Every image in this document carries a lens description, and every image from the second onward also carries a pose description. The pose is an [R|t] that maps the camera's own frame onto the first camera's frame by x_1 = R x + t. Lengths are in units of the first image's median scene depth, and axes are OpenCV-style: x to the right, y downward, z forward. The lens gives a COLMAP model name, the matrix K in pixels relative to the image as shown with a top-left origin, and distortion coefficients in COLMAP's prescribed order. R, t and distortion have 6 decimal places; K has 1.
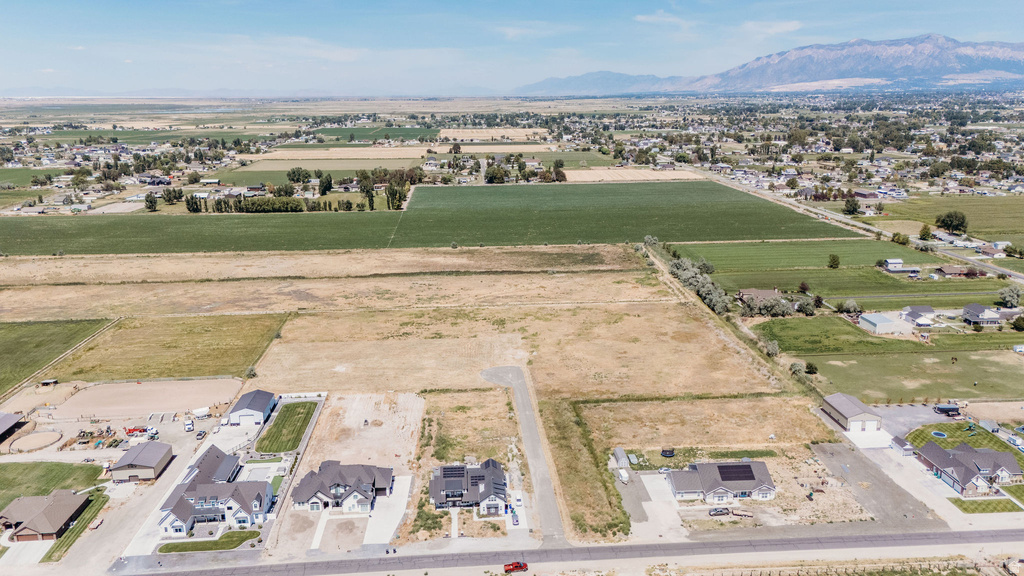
lens RADIAL K [[753.9, 0, 512.0], [0, 753.9, 288.0], [0, 0, 1]] dist [0.078166, -0.048145]
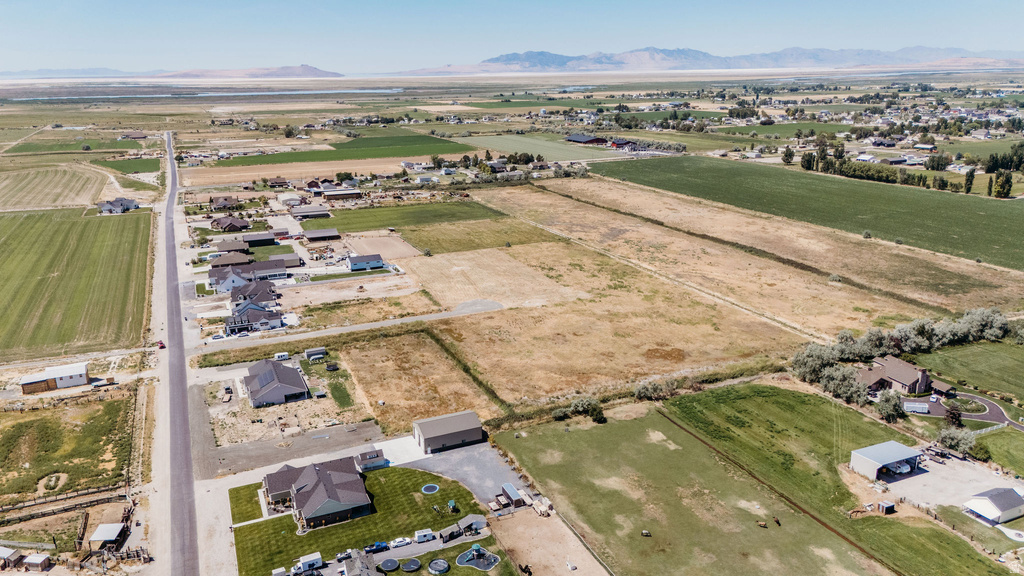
lens RADIAL K [[753.9, 0, 512.0], [0, 753.9, 288.0], [0, 0, 1]] dist [0.078166, -0.048145]
pose [[0.334813, 0.266715, -0.903750, 0.869398], [-0.228090, 0.953522, 0.196903, -0.120428], [0.914262, 0.140211, 0.380087, 0.544318]]
